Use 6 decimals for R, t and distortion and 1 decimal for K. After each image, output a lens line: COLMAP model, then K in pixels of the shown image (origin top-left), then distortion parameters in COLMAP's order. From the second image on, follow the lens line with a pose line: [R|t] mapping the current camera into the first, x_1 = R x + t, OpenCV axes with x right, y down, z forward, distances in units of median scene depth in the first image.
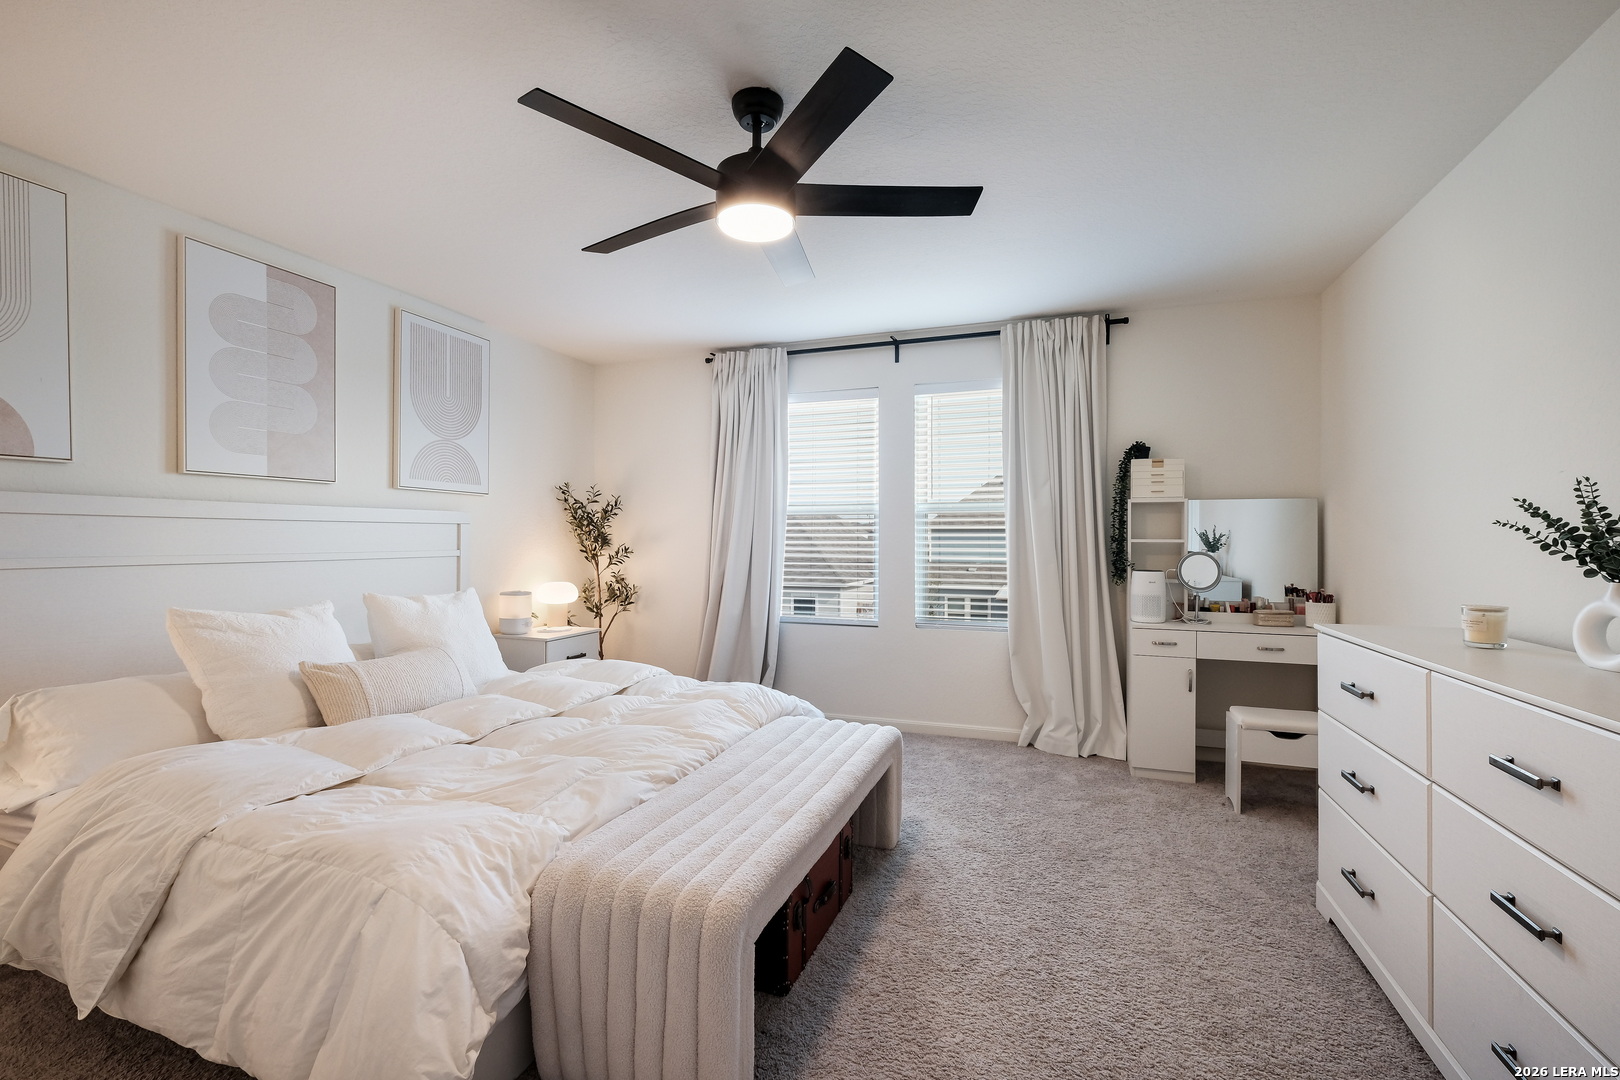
lens RADIAL K [[713.6, 0, 804.8], [0, 713.6, 531.5], [0, 0, 1]] dist [-0.001583, -0.000913]
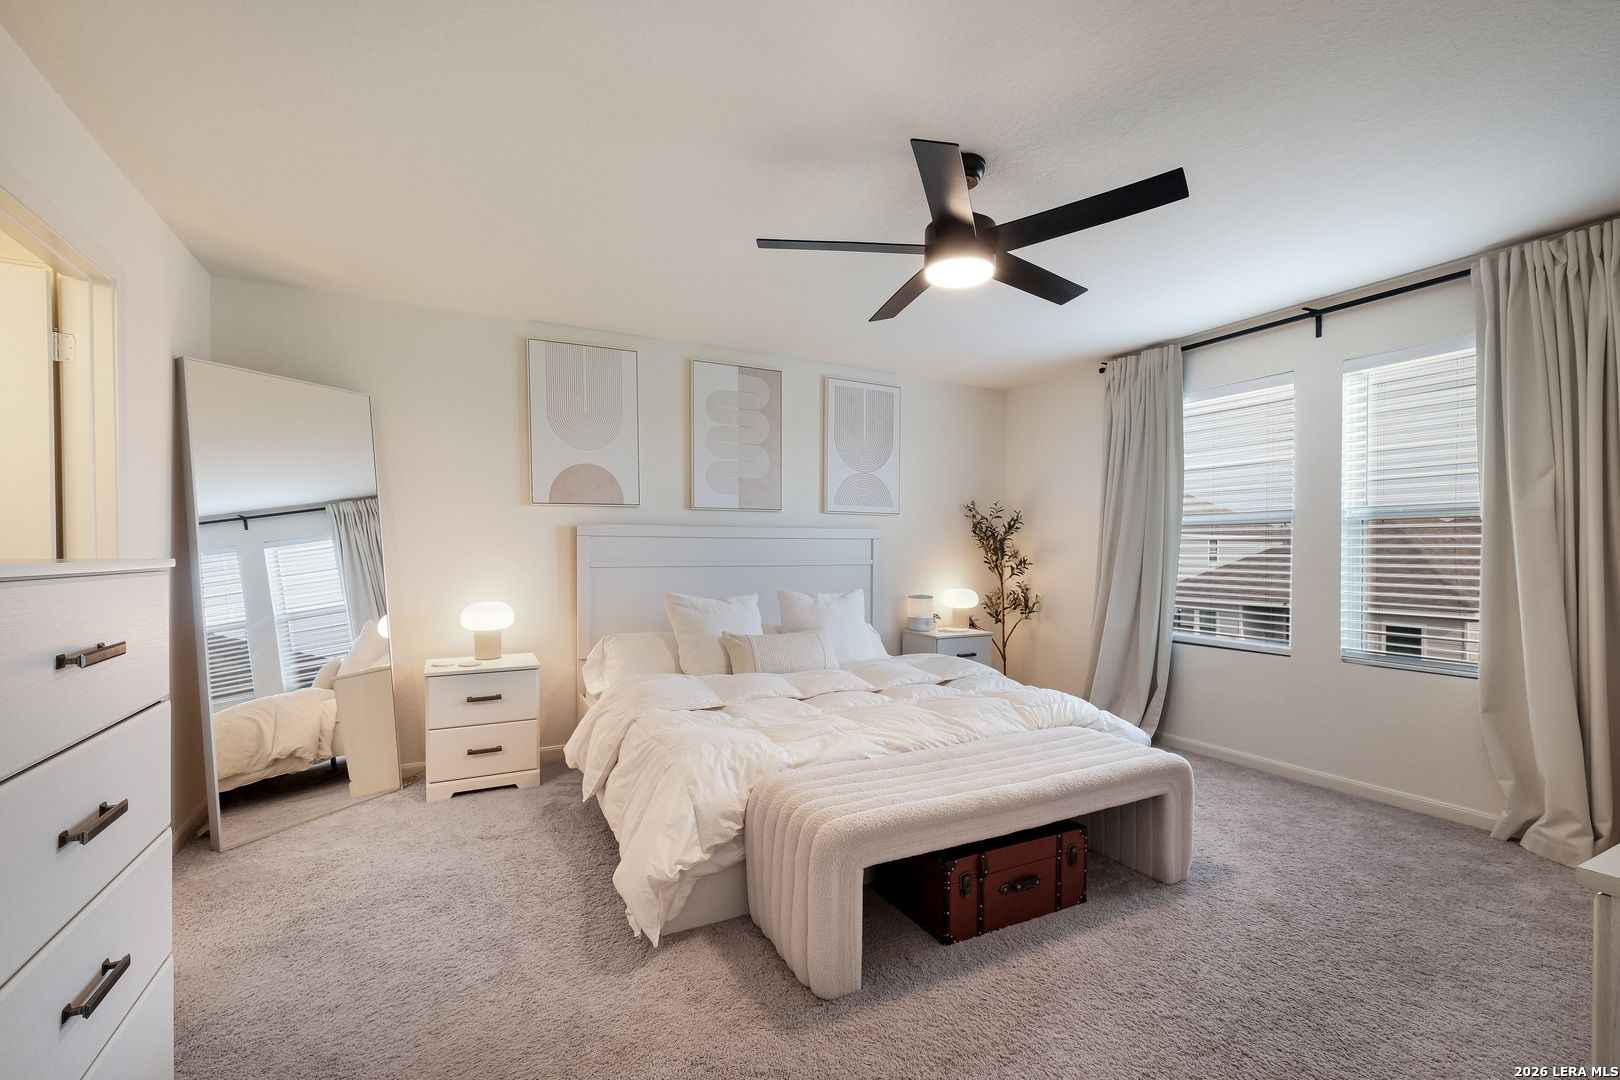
lens RADIAL K [[713.6, 0, 815.5], [0, 713.6, 550.1], [0, 0, 1]] dist [-0.001583, -0.000913]
pose [[0.741446, 0.001058, -0.671012, 0.345902], [0.004827, 0.999964, 0.006911, -0.000405], [0.670995, -0.008363, 0.741415, 0.001706]]
